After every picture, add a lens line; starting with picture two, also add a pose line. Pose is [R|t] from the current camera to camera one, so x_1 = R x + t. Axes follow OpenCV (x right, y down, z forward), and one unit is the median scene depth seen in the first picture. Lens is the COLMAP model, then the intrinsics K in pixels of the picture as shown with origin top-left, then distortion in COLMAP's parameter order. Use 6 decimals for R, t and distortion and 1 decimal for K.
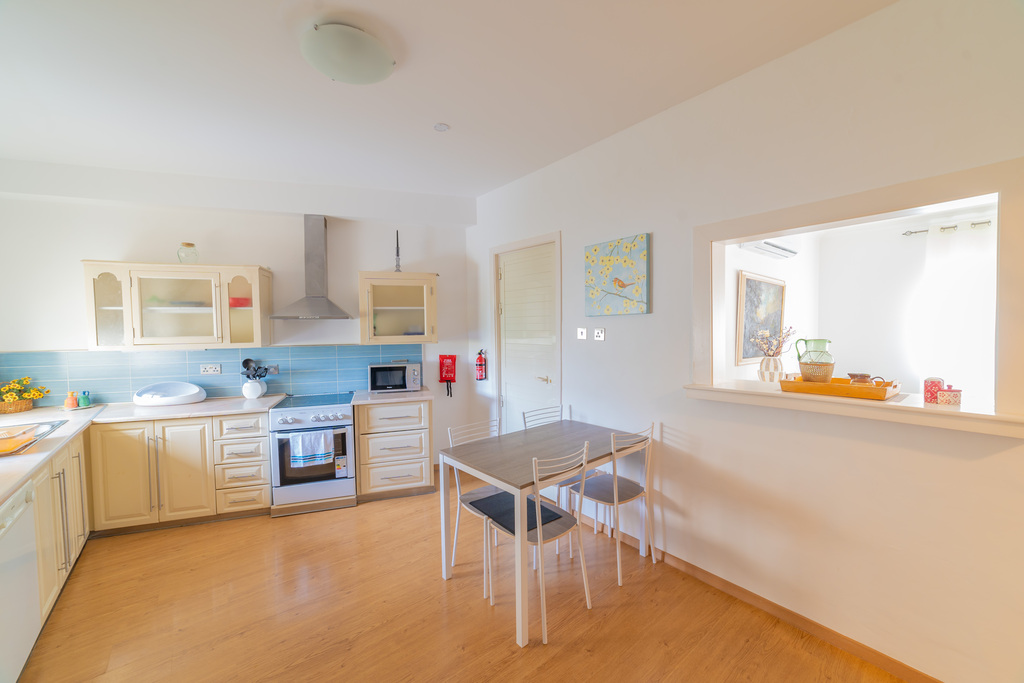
lens RADIAL K [[396.2, 0, 512.2], [0, 396.2, 339.1], [0, 0, 1]] dist [-0.022421, 0.008211]
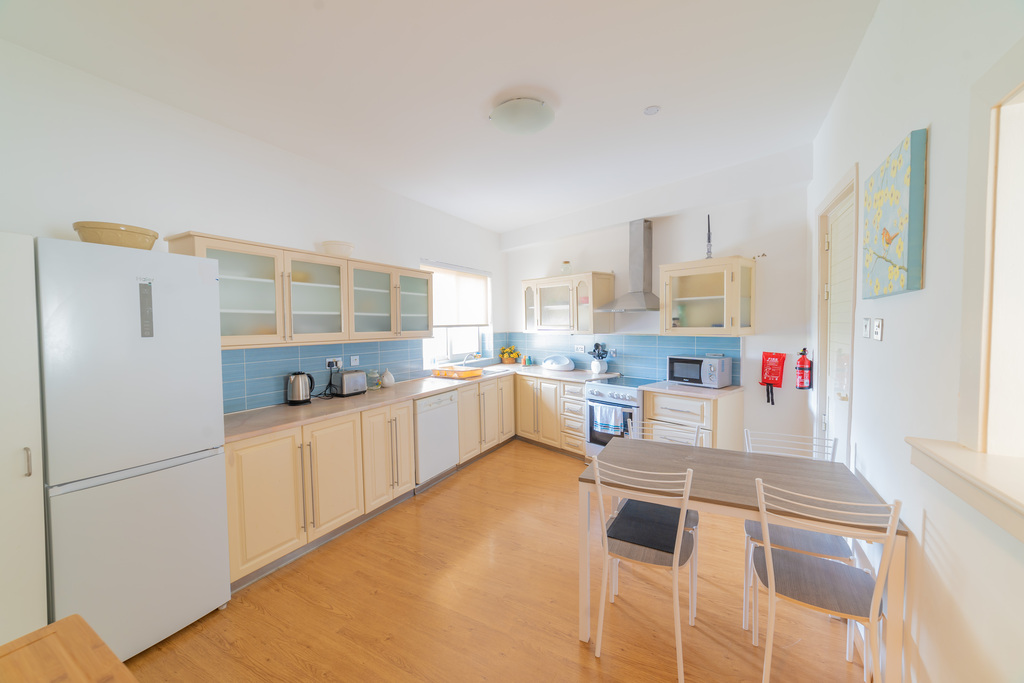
lens RADIAL K [[396.2, 0, 512.2], [0, 396.2, 339.1], [0, 0, 1]] dist [-0.022421, 0.008211]
pose [[0.381993, 0.043862, -0.923124, 0.445076], [-0.025803, 0.998990, 0.036789, -0.004058], [0.923805, 0.009766, 0.382739, 0.238981]]
